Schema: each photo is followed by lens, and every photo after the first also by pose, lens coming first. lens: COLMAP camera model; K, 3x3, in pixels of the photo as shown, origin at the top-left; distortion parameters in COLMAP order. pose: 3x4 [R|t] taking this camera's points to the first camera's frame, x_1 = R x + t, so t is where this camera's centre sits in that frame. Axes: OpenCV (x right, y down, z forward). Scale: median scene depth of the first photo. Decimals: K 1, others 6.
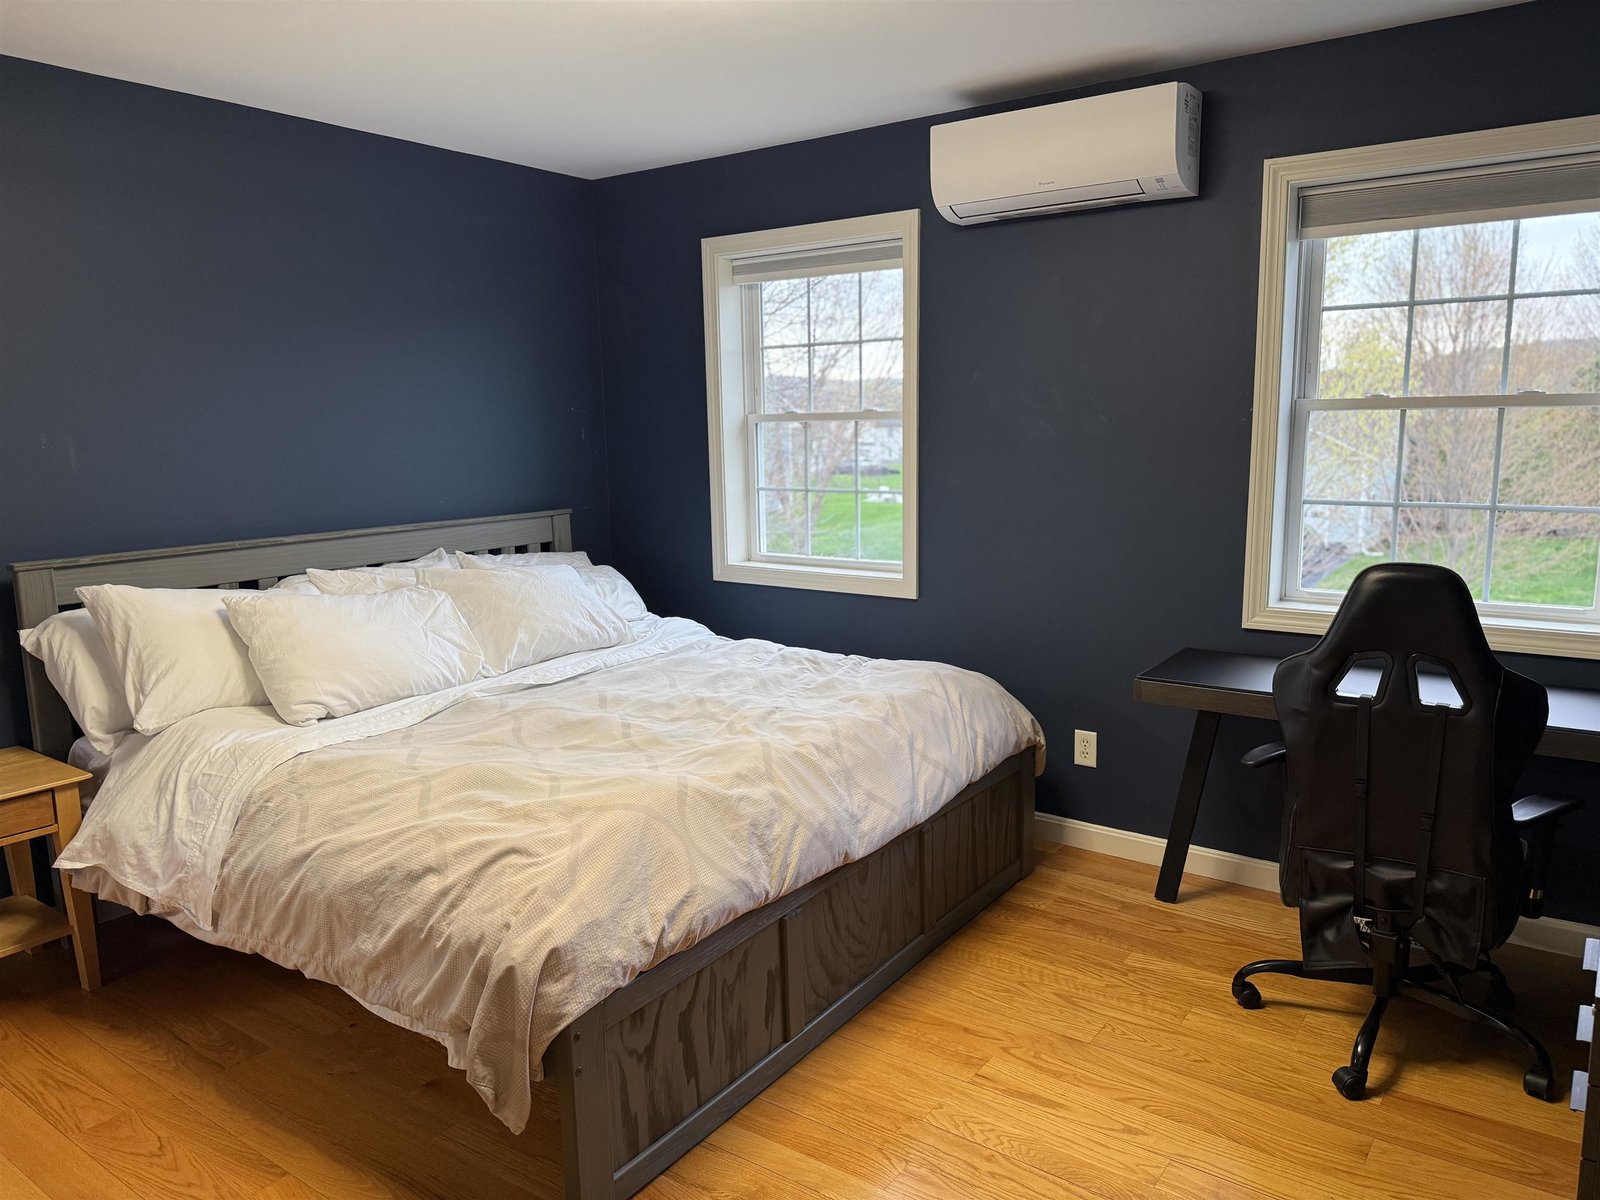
lens RADIAL K [[1140.4, 0, 808.8], [0, 1140.4, 598.3], [0, 0, 1]] dist [0.030312, -0.048240]
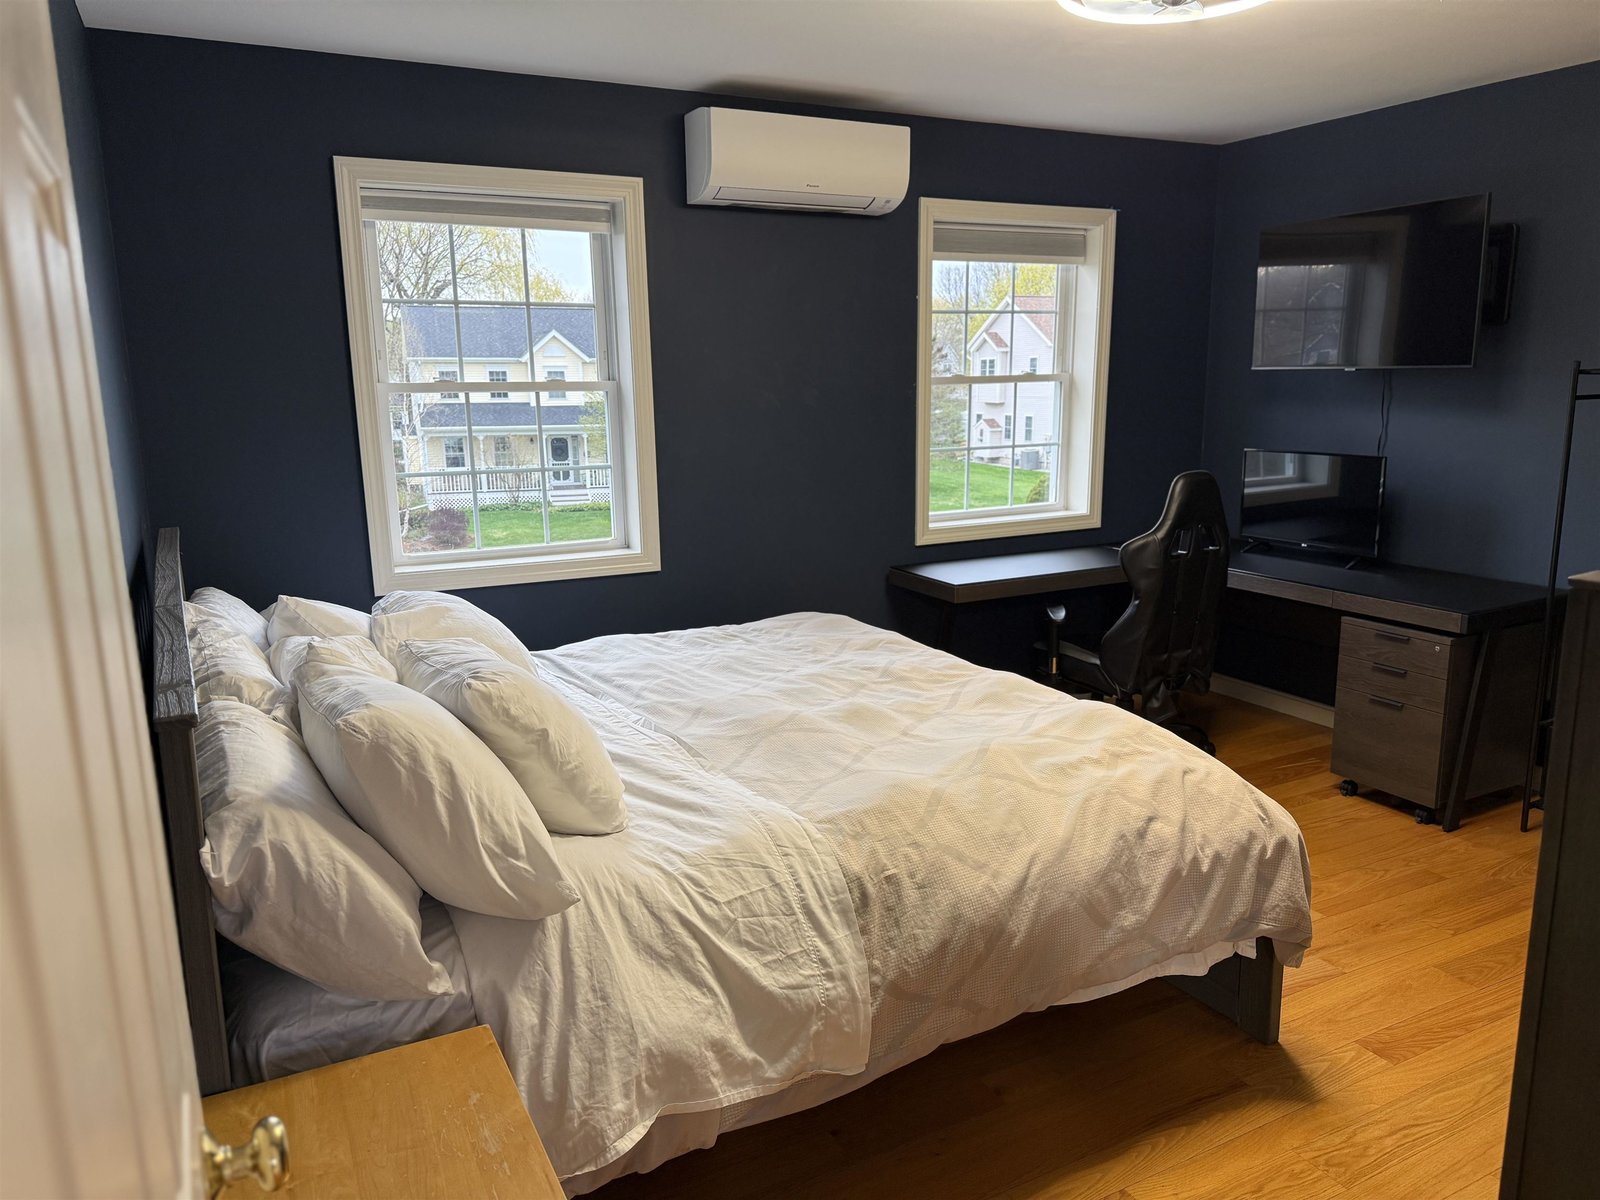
lens RADIAL K [[1140.4, 0, 804.2], [0, 1140.4, 607.3], [0, 0, 1]] dist [0.030312, -0.048240]
pose [[0.445719, -0.169677, 0.878945, -1.004222], [0.143605, 0.982708, 0.116885, -0.091050], [-0.883579, 0.074123, 0.462378, 0.574701]]
